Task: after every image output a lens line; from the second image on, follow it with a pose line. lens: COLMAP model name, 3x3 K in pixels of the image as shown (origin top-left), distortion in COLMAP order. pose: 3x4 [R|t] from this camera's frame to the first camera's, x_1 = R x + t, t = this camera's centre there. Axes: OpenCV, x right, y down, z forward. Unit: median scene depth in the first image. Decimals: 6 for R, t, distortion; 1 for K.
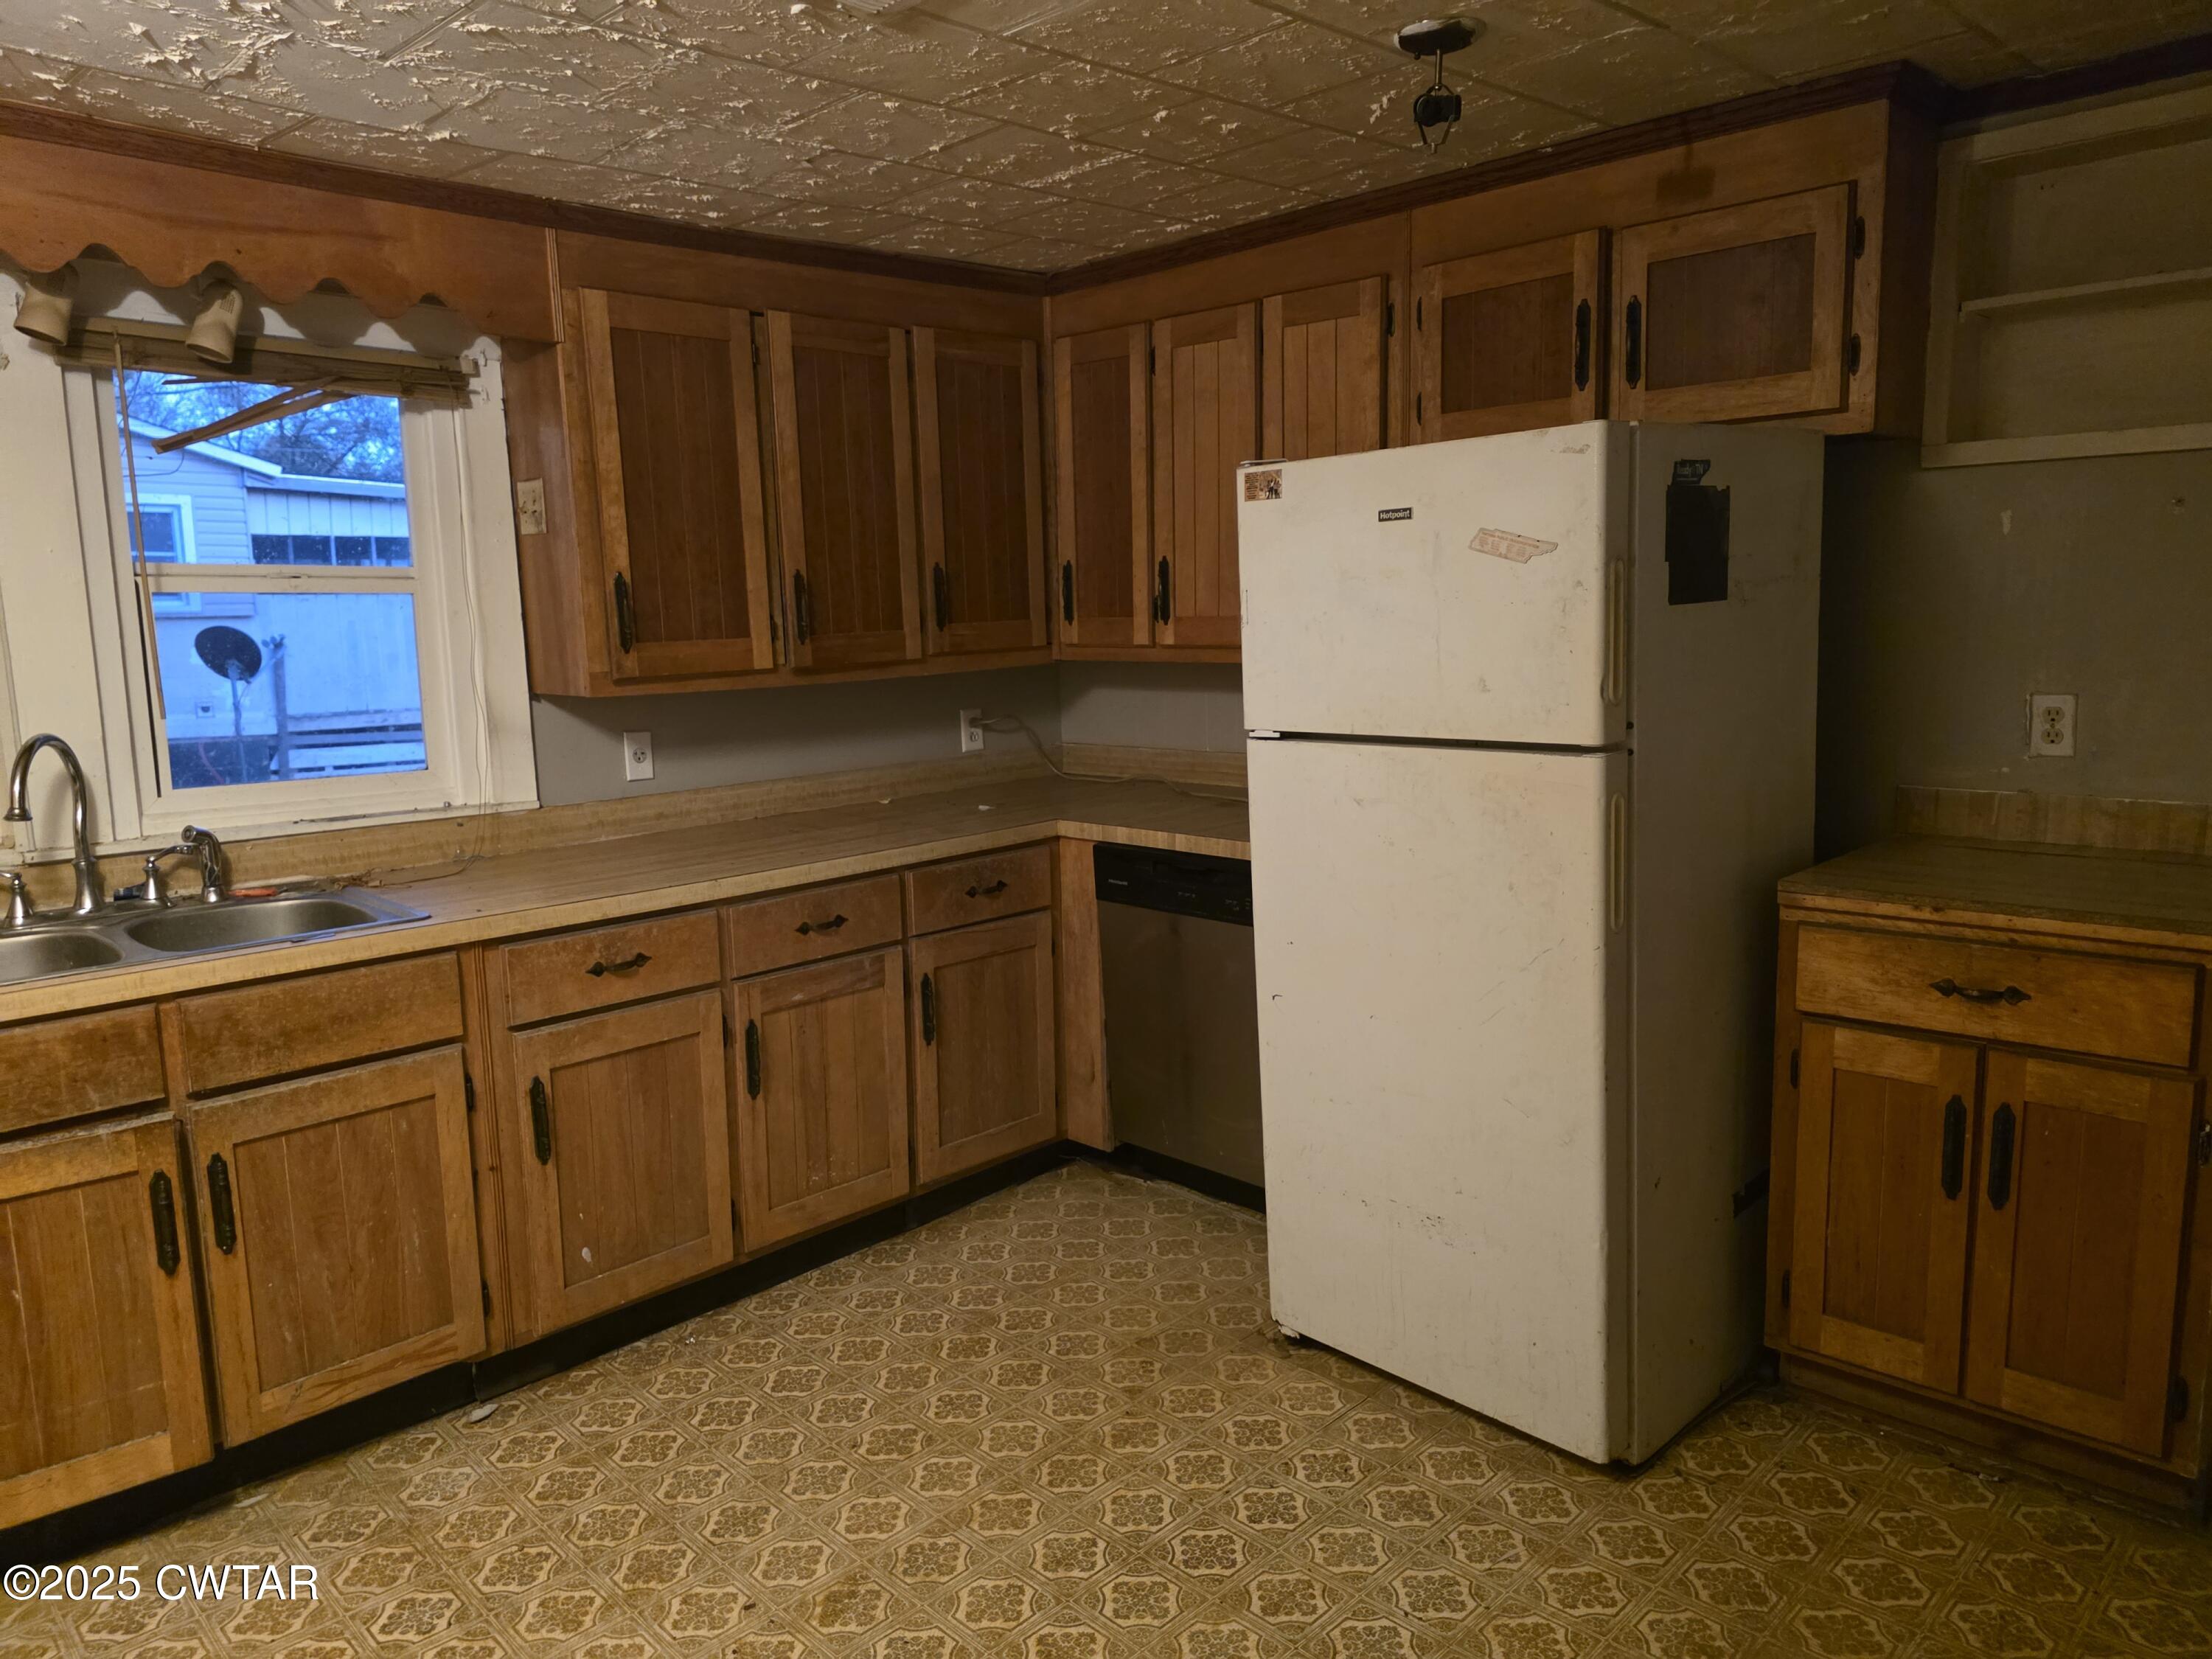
lens RADIAL K [[1497.6, 0, 1095.1], [0, 1497.6, 835.6], [0, 0, 1]] dist [0.038295, -0.007983]
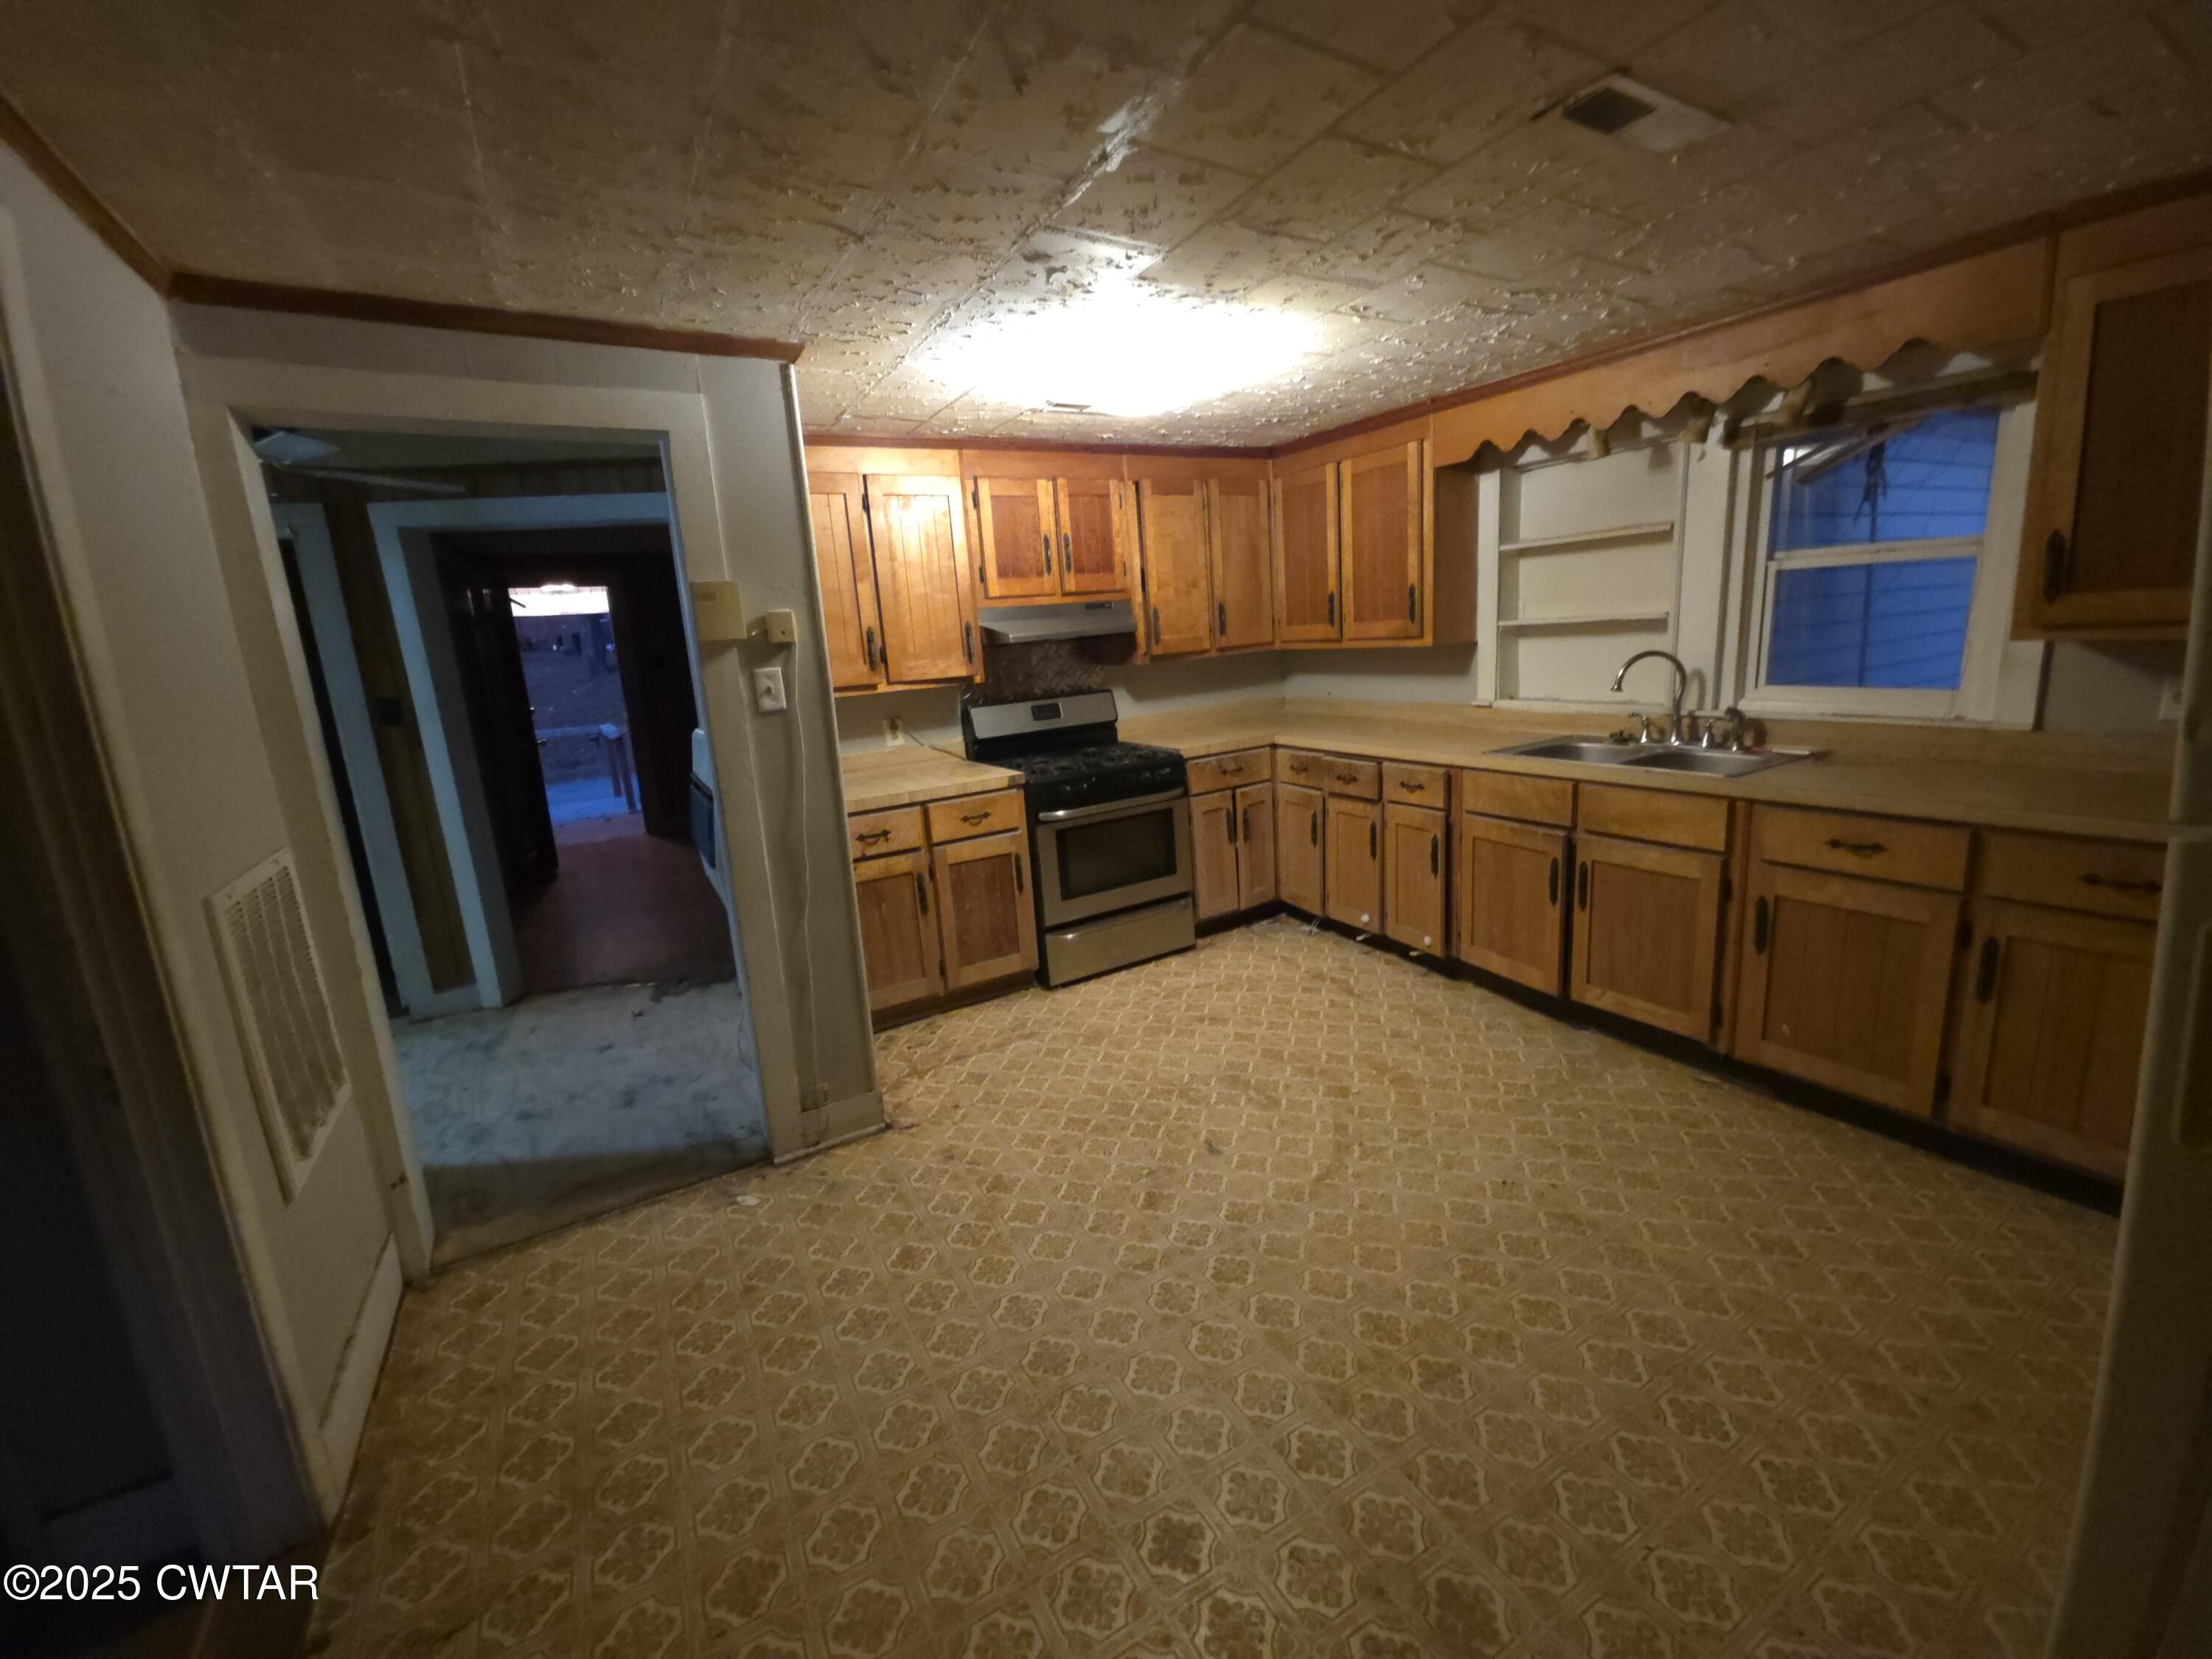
lens RADIAL K [[883.7, 0, 1092.6], [0, 883.7, 812.3], [0, 0, 1]] dist [0.012259, -0.001093]
pose [[-0.256719, 0.230014, -0.938717, 0.643610], [-0.075061, 0.963589, 0.256636, -0.103863], [0.963567, 0.136344, -0.230107, 0.563995]]
